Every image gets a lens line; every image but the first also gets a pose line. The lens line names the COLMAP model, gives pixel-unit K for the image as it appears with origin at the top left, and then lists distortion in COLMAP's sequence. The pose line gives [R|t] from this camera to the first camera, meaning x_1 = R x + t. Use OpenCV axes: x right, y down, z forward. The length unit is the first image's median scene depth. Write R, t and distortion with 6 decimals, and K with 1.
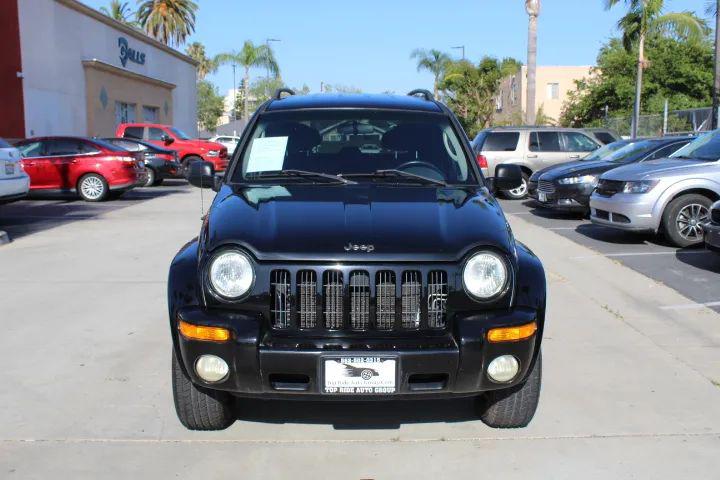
lens RADIAL K [[762.2, 0, 365.1], [0, 762.2, 238.5], [0, 0, 1]] dist [-0.105220, 0.023527]
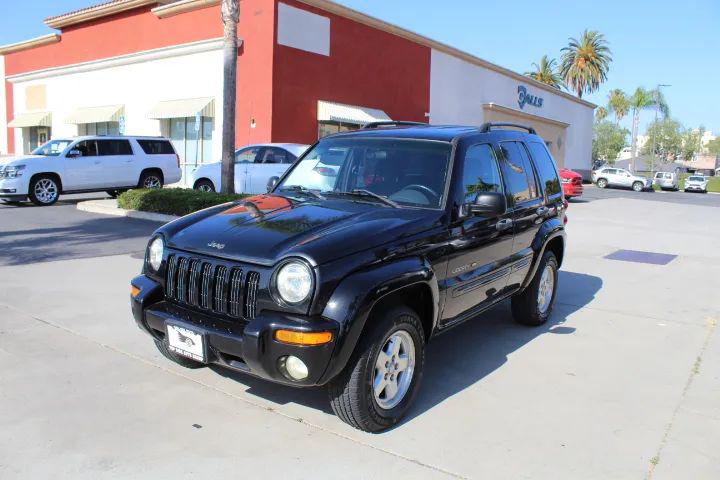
lens RADIAL K [[605.4, 0, 360.0], [0, 605.4, 240.0], [0, 0, 1]] dist [-0.135892, 0.143415]
pose [[0.793198, 0.106161, -0.599639, 0.275880], [-0.112233, 0.993304, 0.027396, -0.017748], [0.598533, 0.045568, 0.799801, 0.121019]]
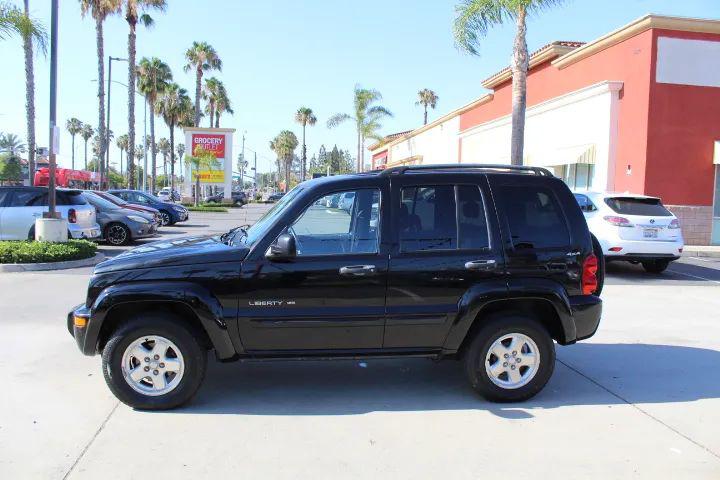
lens RADIAL K [[605.4, 0, 360.0], [0, 605.4, 240.0], [0, 0, 1]] dist [-0.135892, 0.143415]
pose [[0.090809, 0.089046, -0.991879, 0.531243], [-0.168291, 0.983042, 0.072845, -0.084615], [0.981546, 0.160309, 0.104255, 0.504995]]
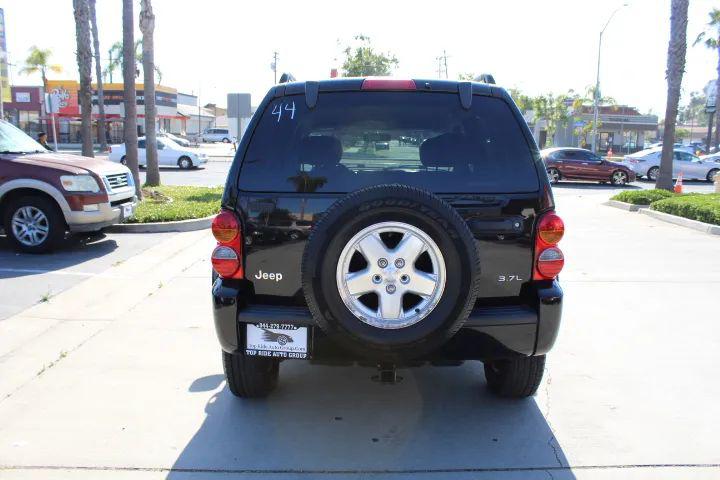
lens RADIAL K [[605.4, 0, 360.0], [0, 605.4, 240.0], [0, 0, 1]] dist [-0.135892, 0.143415]
pose [[-0.999454, -0.012276, 0.030665, -0.008501], [-0.002259, 0.951600, 0.307330, -0.144662], [-0.032954, 0.307093, -0.951109, 1.022257]]
